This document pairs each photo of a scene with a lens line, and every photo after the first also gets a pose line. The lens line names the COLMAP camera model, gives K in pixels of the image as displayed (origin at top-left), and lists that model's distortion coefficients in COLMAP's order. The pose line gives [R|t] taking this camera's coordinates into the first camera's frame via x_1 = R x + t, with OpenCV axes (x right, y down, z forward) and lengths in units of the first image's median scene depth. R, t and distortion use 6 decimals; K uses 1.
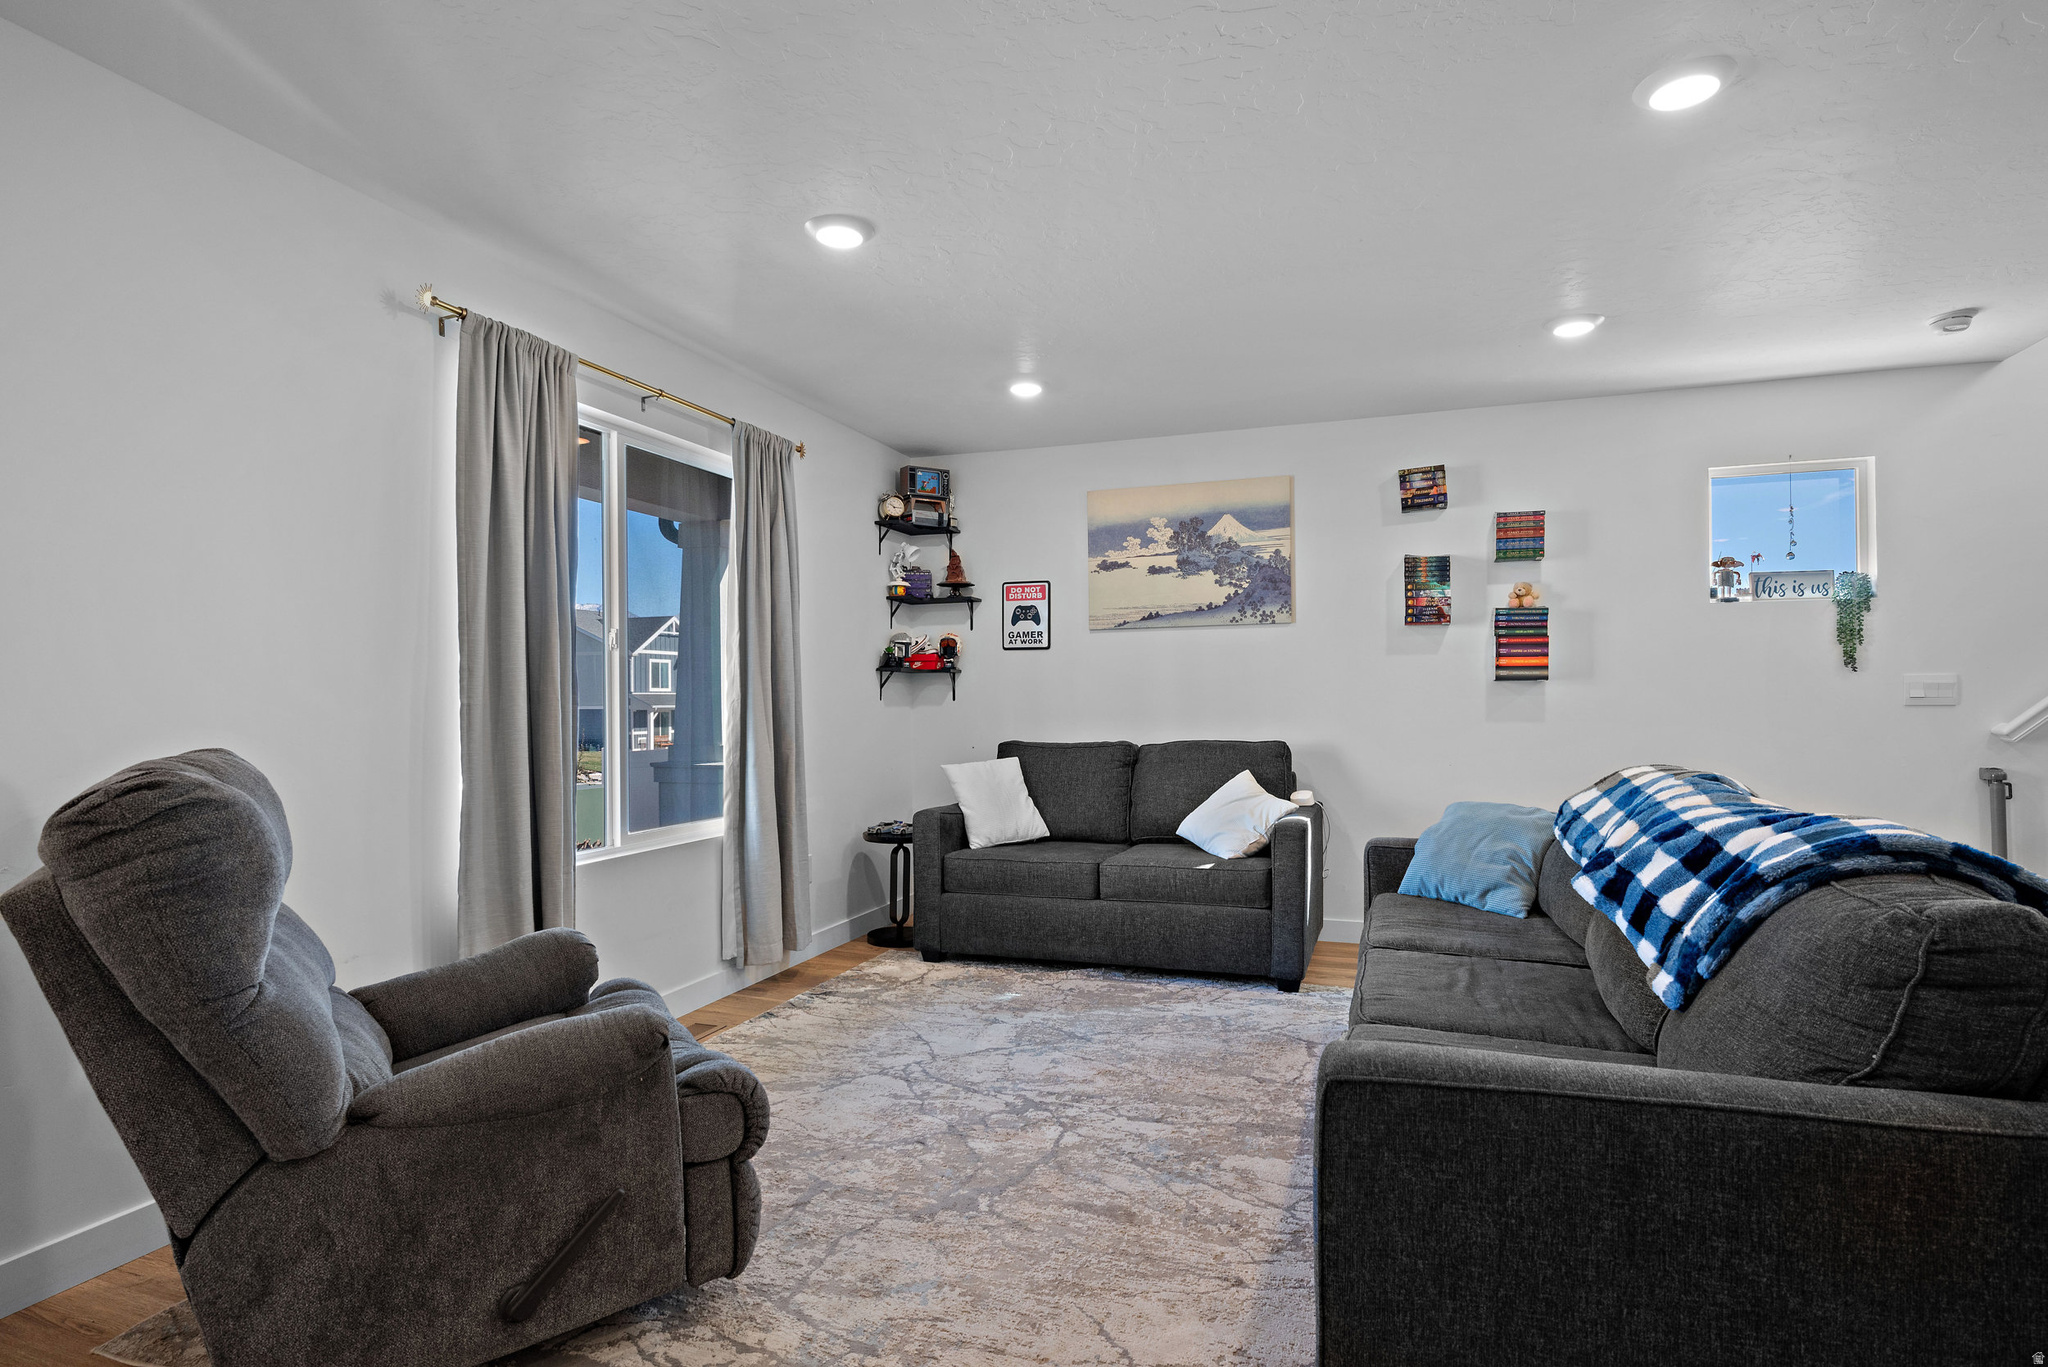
lens RADIAL K [[1042.6, 0, 1027.2], [0, 1042.6, 690.6], [0, 0, 1]] dist [0.000313, 0.000706]
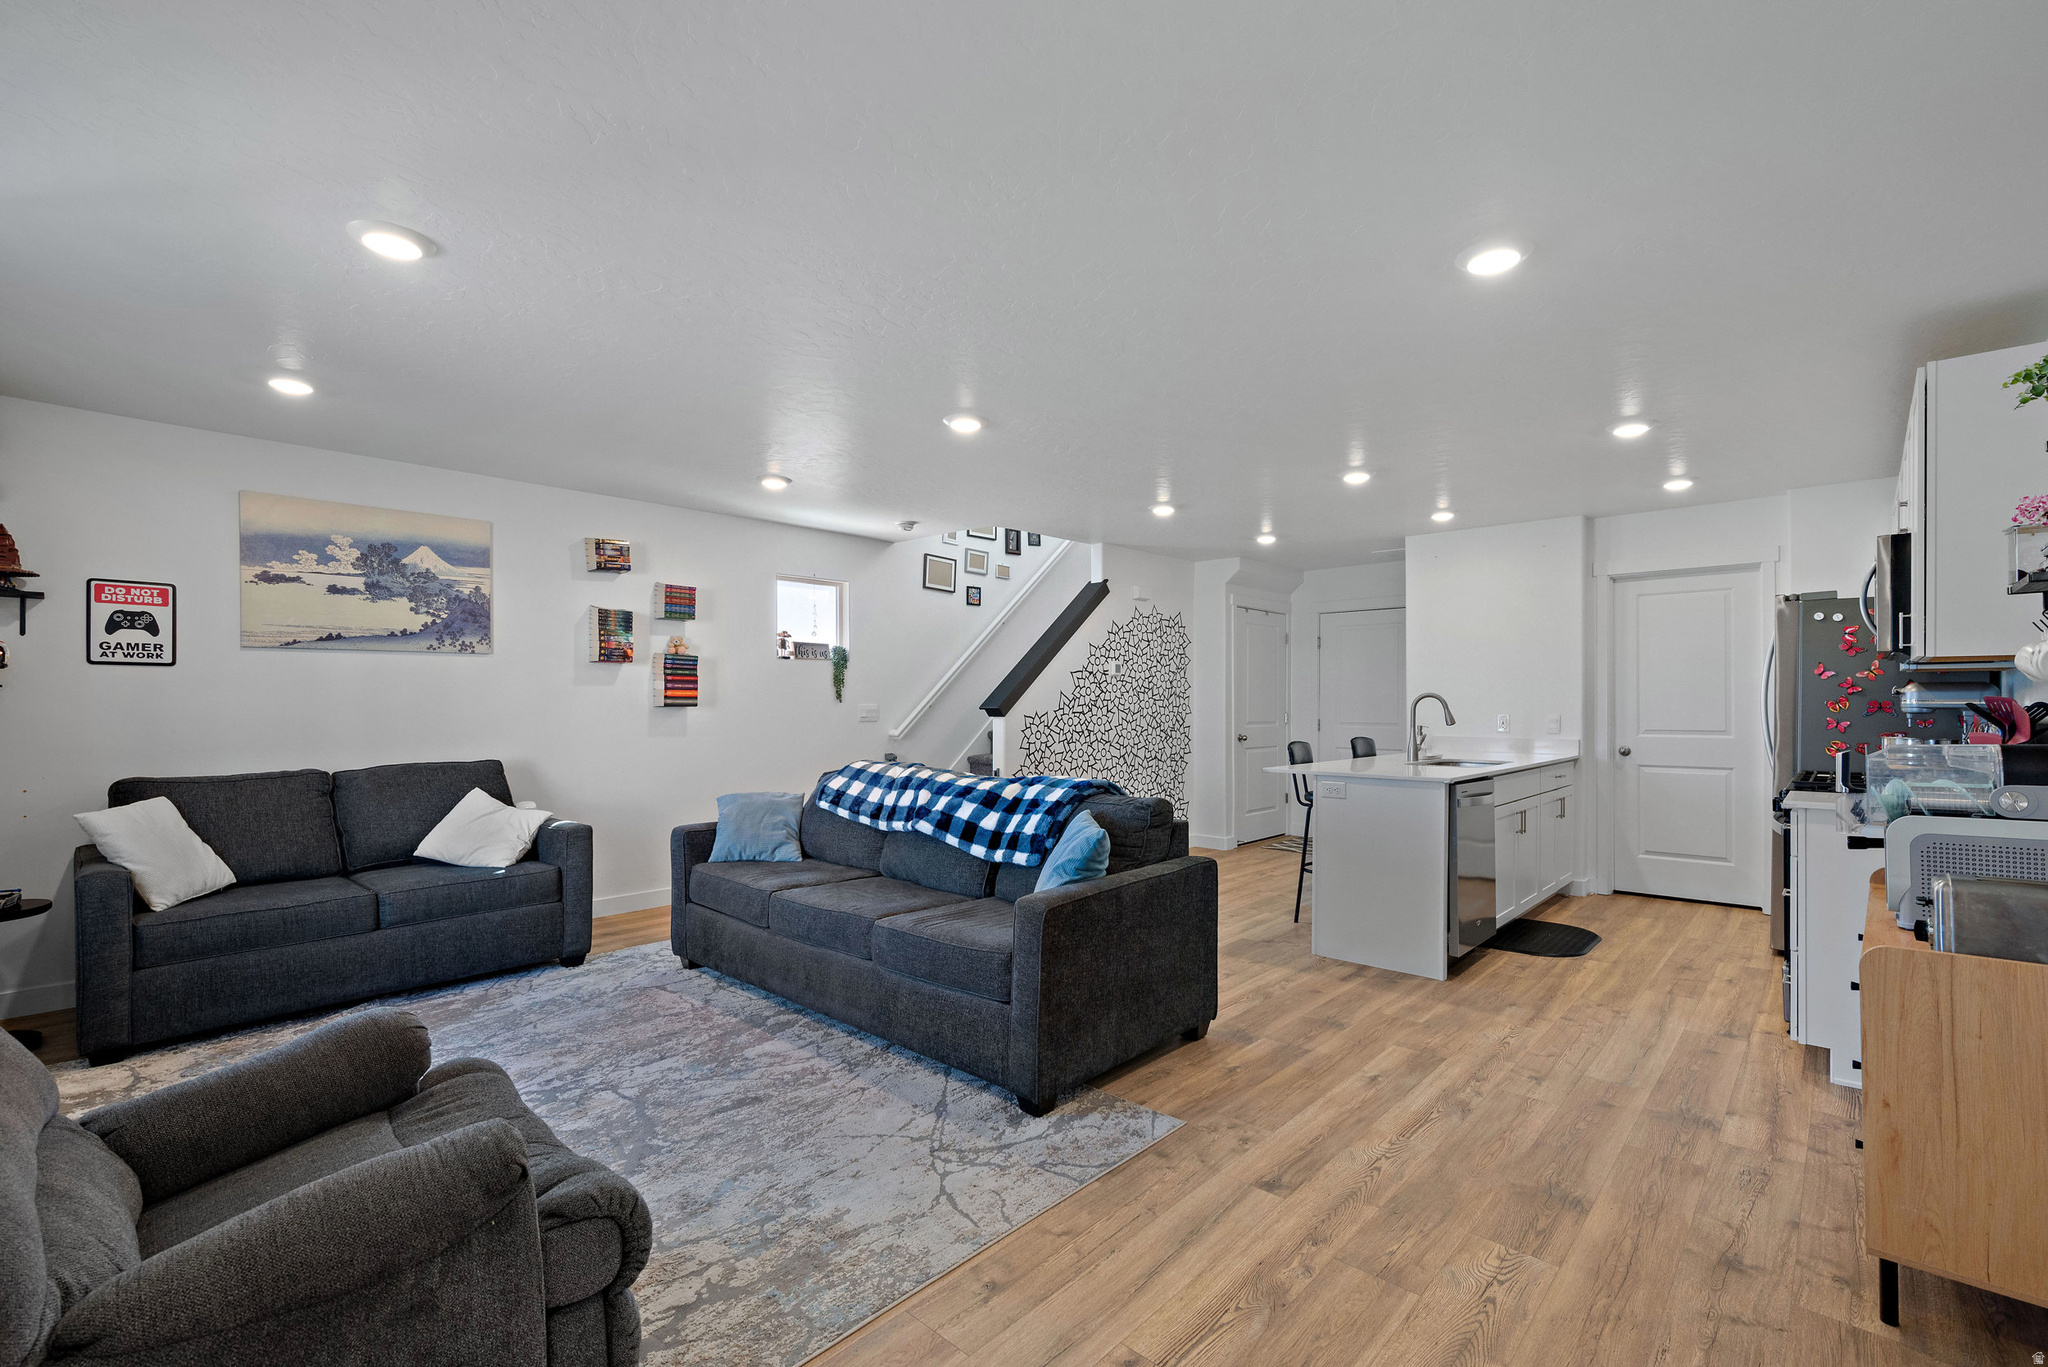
lens RADIAL K [[899.4, 0, 1033.0], [0, 899.4, 705.3], [0, 0, 1]] dist [0.000352, -0.000275]
pose [[0.392889, 0.002343, 0.919583, -0.429885], [-0.006837, 0.999977, 0.000373, -0.014967], [-0.919561, -0.006433, 0.392896, 0.090260]]
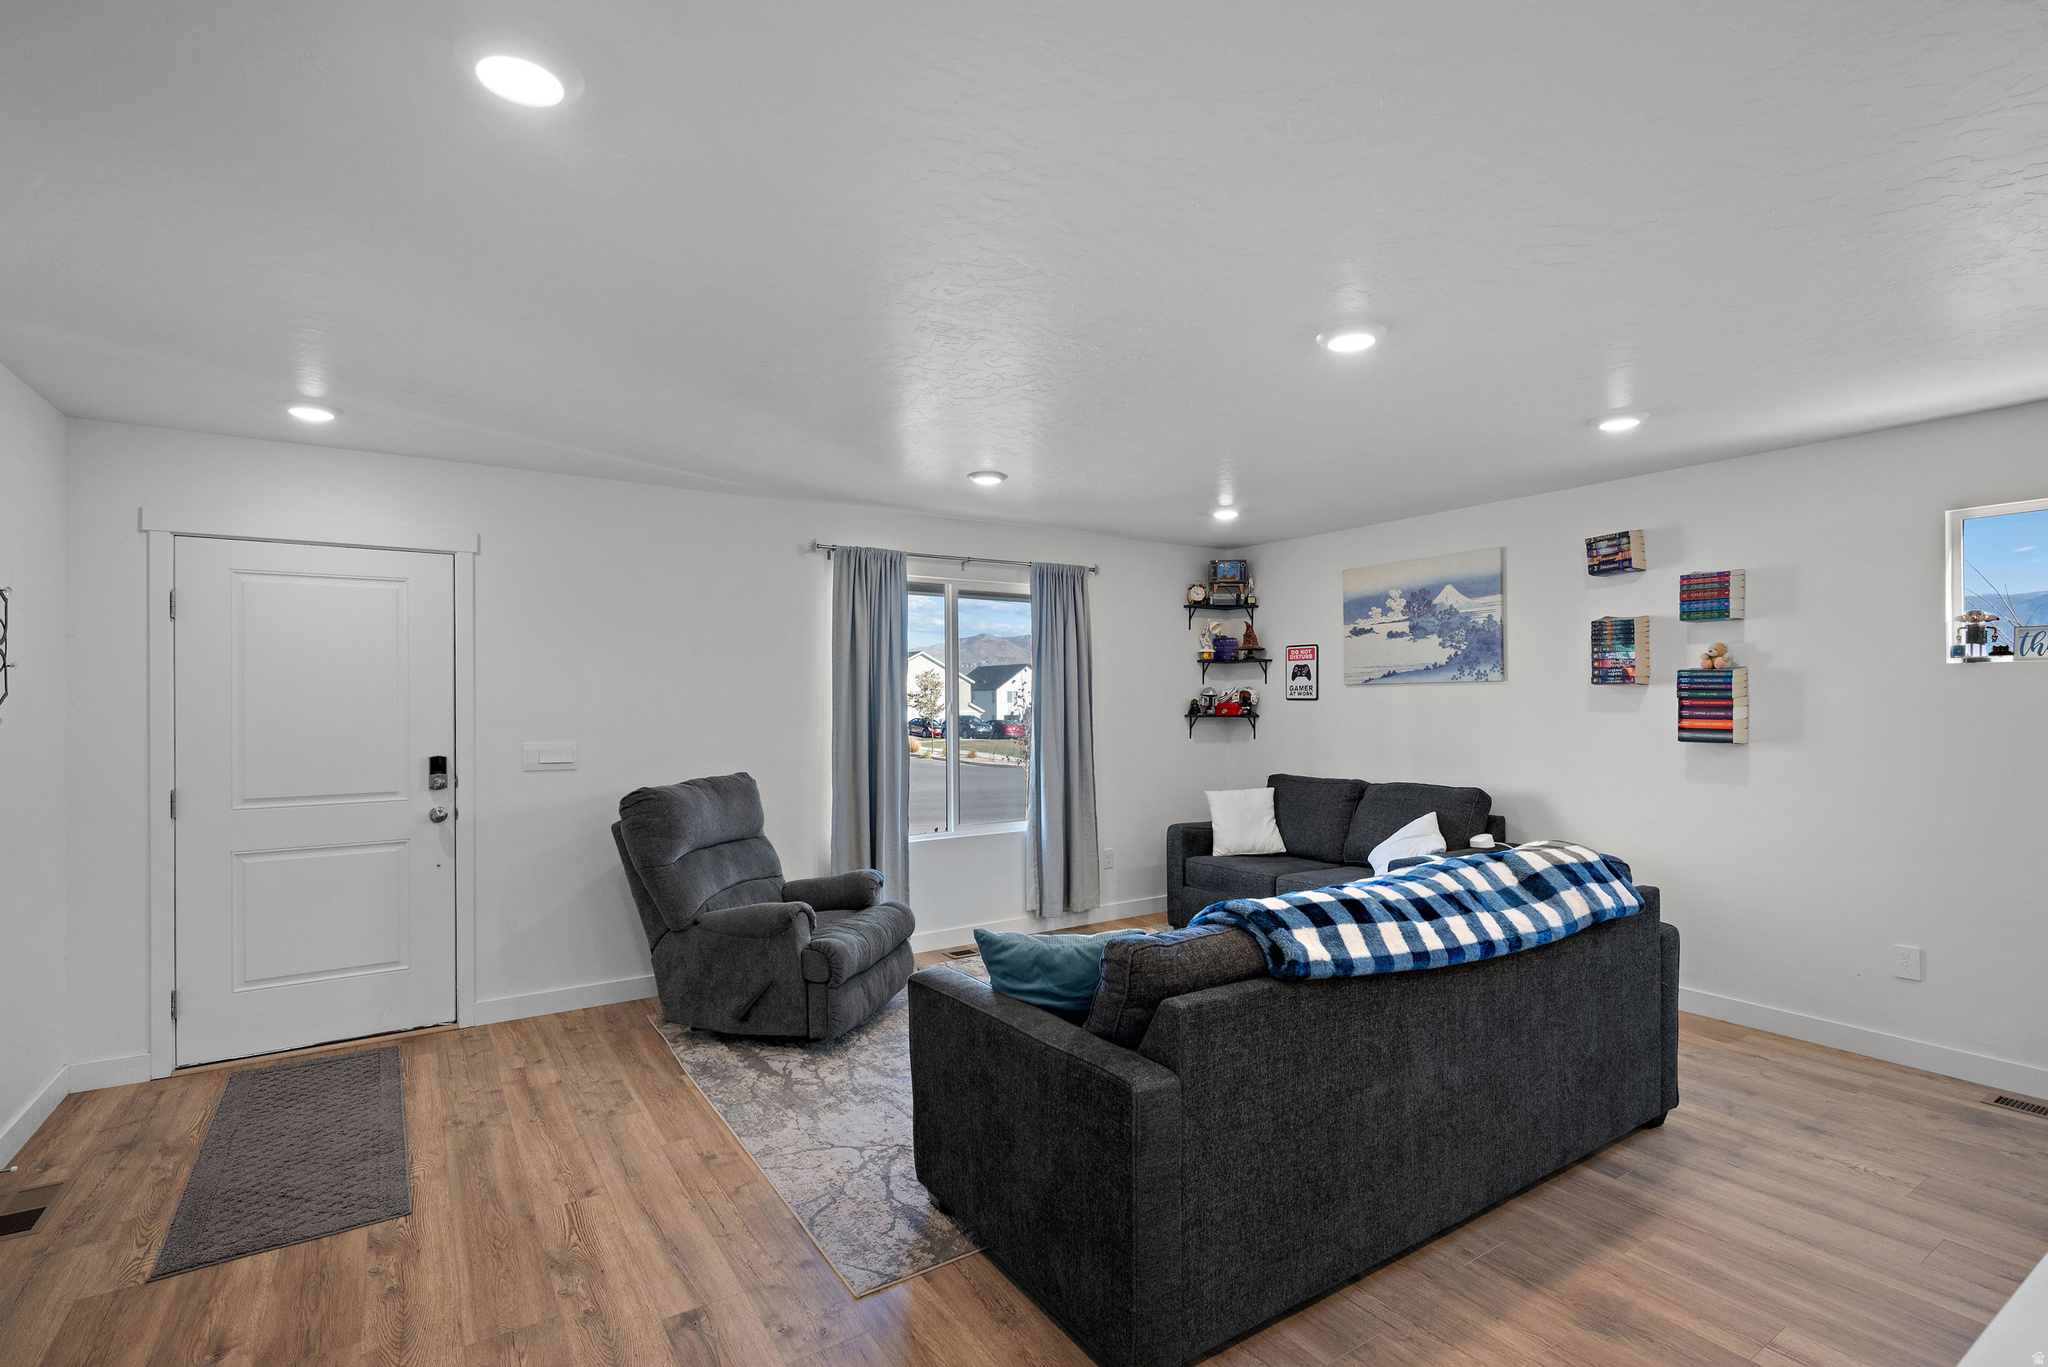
lens RADIAL K [[945.3, 0, 1028.0], [0, 945.3, 697.8], [0, 0, 1]] dist [0.000583, 0.000082]
pose [[0.796602, 0.000899, -0.604504, 0.485420], [0.003797, 0.999972, 0.006490, -0.058884], [0.604492, -0.007466, 0.796576, -0.103991]]
